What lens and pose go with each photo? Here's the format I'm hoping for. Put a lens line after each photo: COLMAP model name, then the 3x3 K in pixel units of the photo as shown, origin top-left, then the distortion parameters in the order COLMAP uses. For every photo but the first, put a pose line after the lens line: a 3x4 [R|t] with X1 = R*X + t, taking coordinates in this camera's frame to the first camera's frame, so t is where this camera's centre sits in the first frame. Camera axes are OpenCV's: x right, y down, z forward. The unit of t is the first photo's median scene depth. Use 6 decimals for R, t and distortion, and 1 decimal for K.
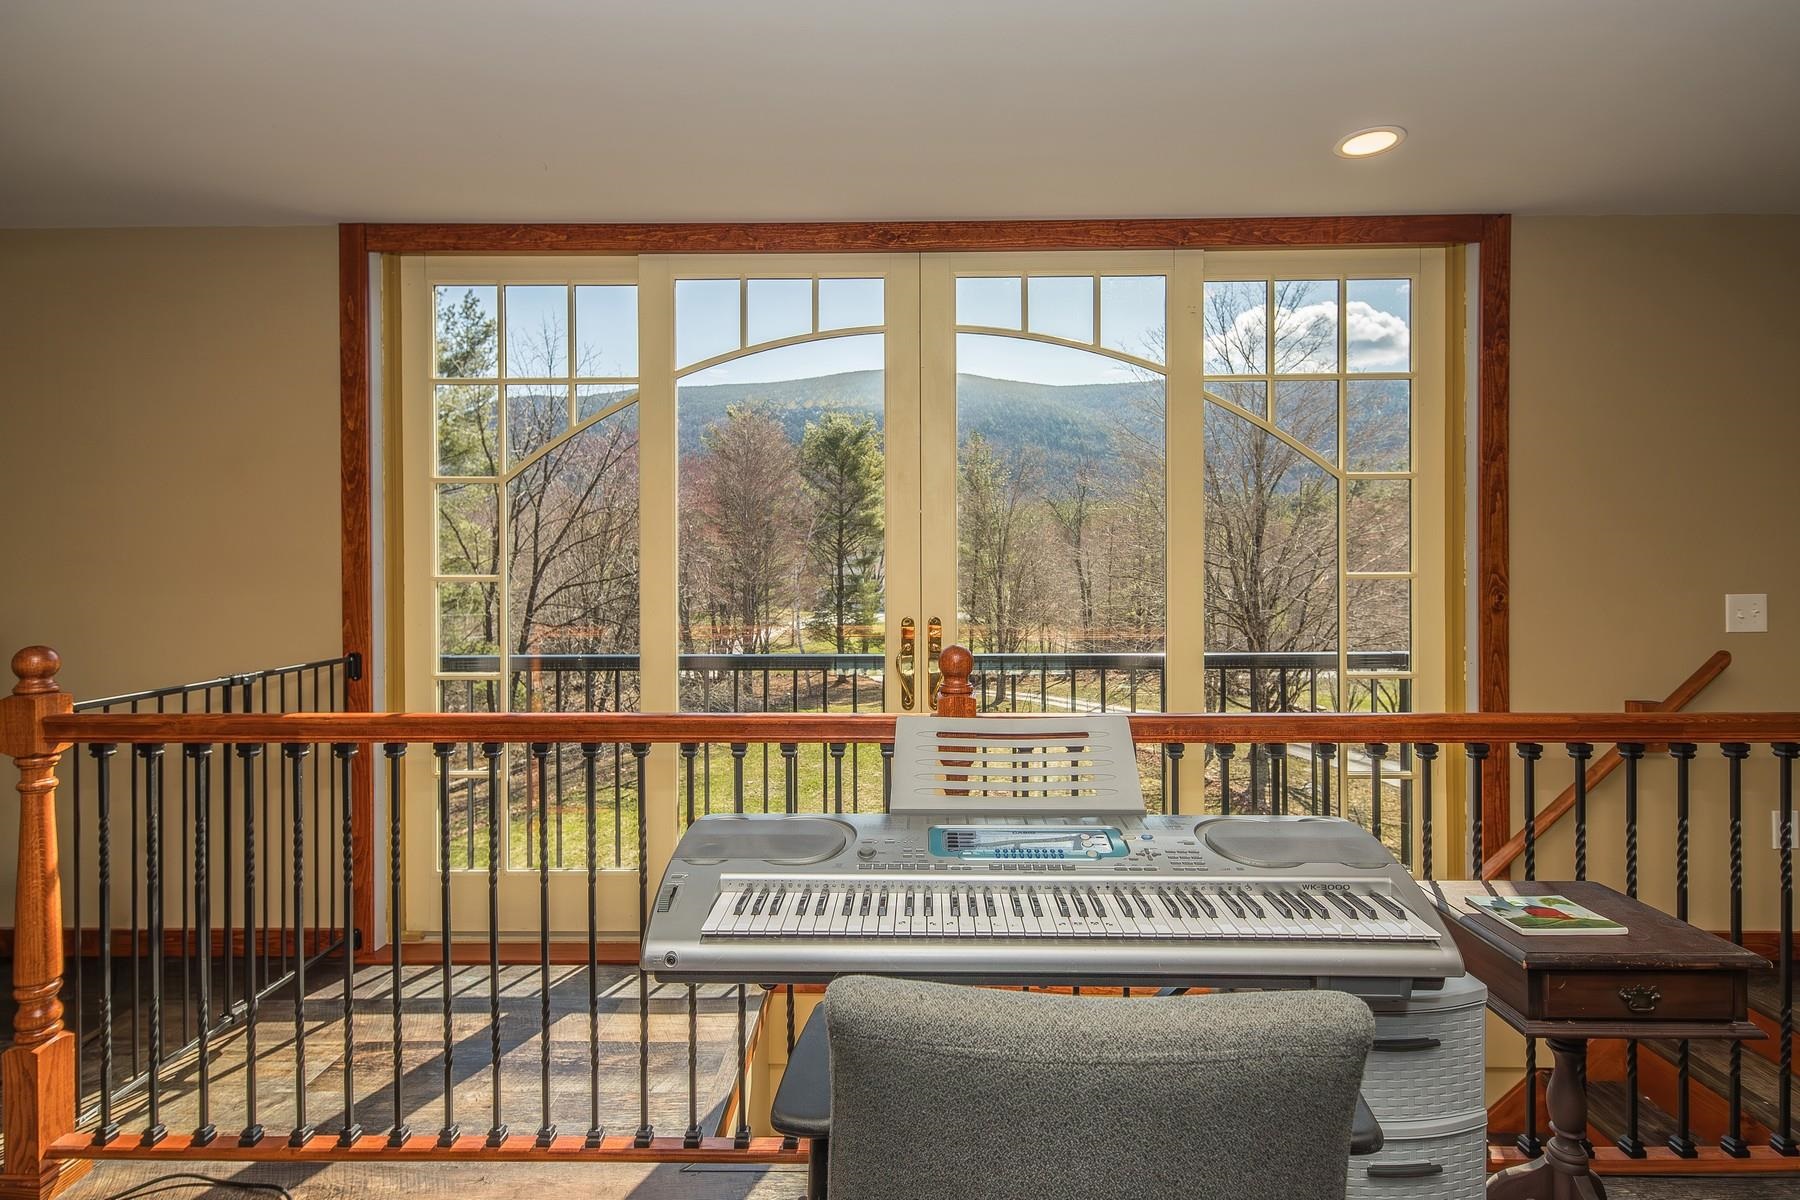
lens RADIAL K [[910.8, 0, 899.4], [0, 910.8, 577.2], [0, 0, 1]] dist [0.020527, -0.000545]
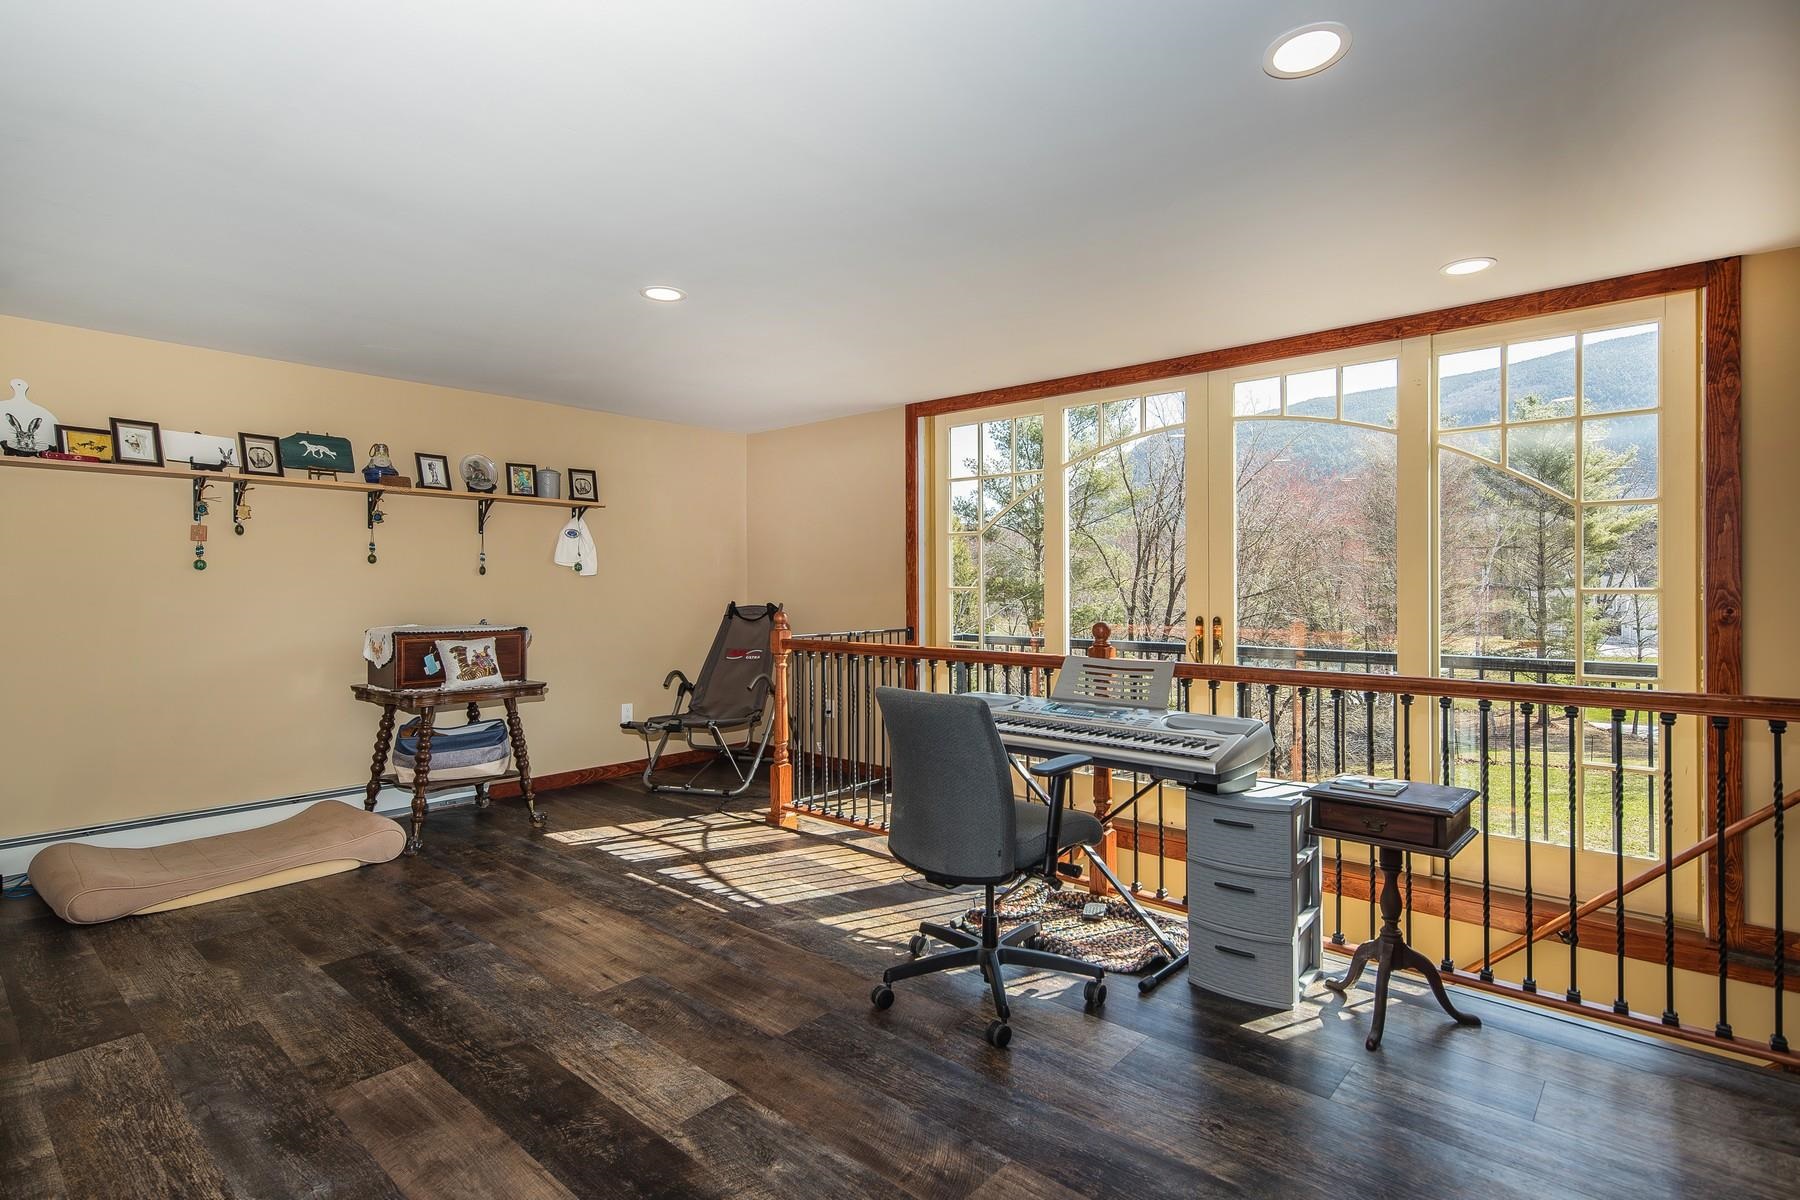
lens RADIAL K [[915.2, 0, 894.4], [0, 915.2, 593.1], [0, 0, 1]] dist [-0.000318, -0.000258]
pose [[0.755110, 0.008670, -0.655540, 0.620184], [-0.011563, 0.999933, -0.000095, 0.012173], [0.655496, 0.007652, 0.755160, -0.455612]]
